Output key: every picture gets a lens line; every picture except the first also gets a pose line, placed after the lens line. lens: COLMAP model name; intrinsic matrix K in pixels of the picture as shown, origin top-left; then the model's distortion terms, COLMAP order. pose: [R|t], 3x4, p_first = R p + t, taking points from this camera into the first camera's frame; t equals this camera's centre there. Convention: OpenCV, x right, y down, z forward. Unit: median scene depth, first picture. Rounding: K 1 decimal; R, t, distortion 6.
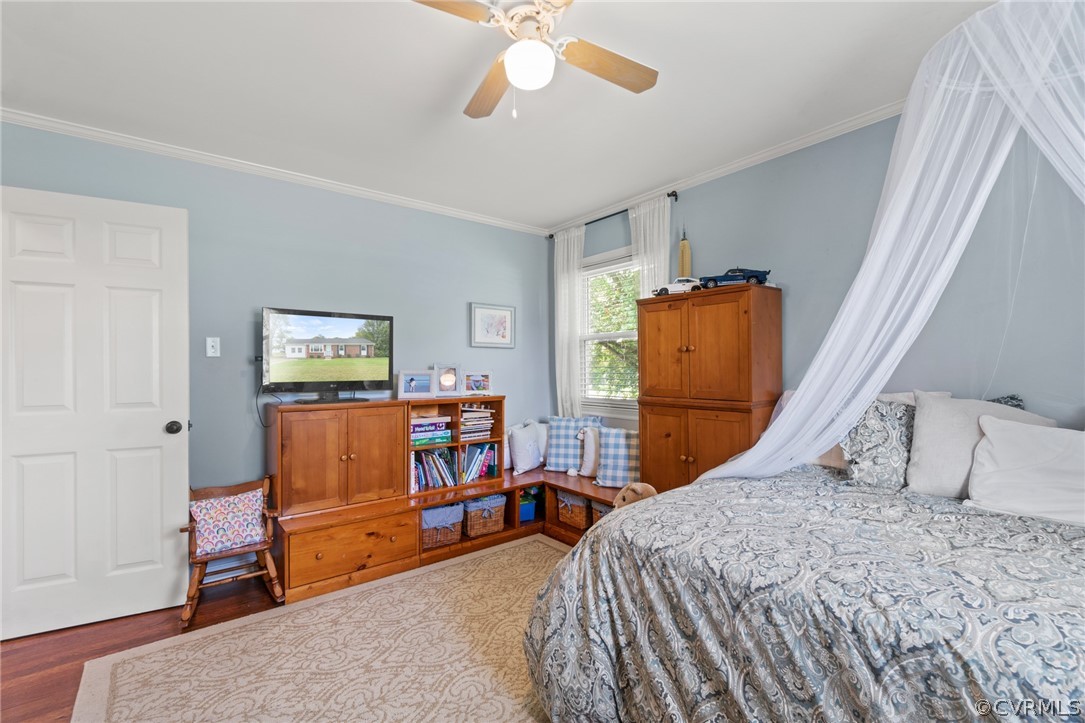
lens RADIAL K [[472.2, 0, 538.3], [0, 472.2, 364.4], [0, 0, 1]] dist [-0.001898, 0.000131]
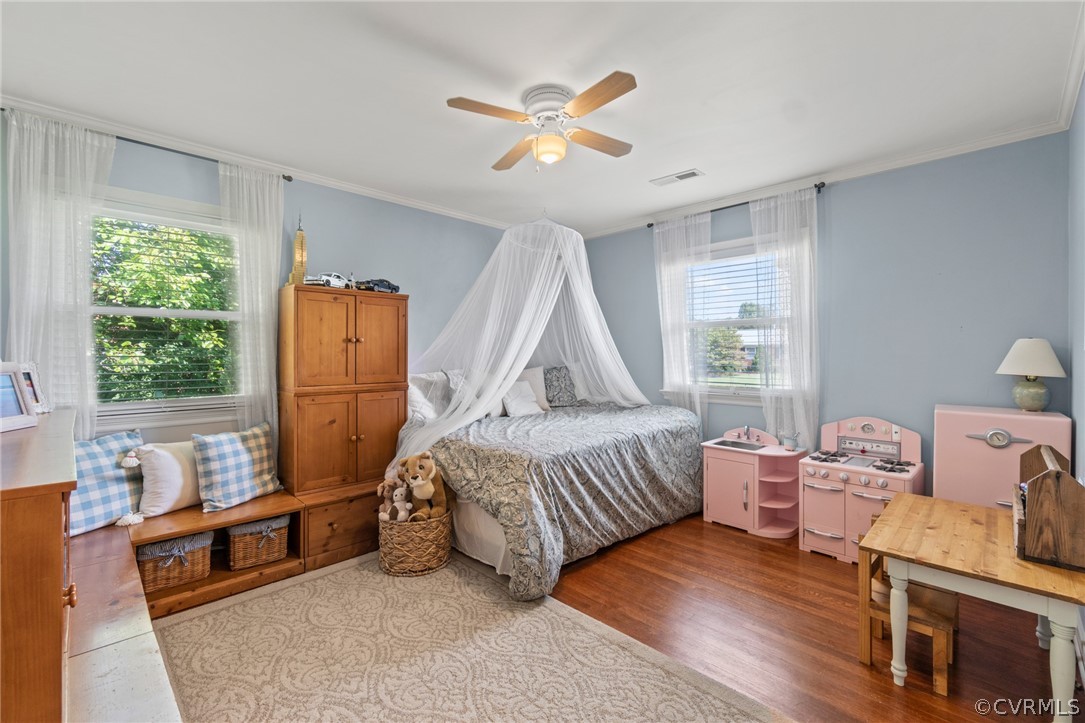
lens RADIAL K [[465.4, 0, 527.6], [0, 465.4, 361.3], [0, 0, 1]] dist [-0.000818, 0.000064]
pose [[-0.102527, -0.003765, 0.994723, -1.200279], [-0.001837, 0.999992, 0.003596, 0.017939], [-0.994729, -0.001458, -0.102533, 1.022772]]
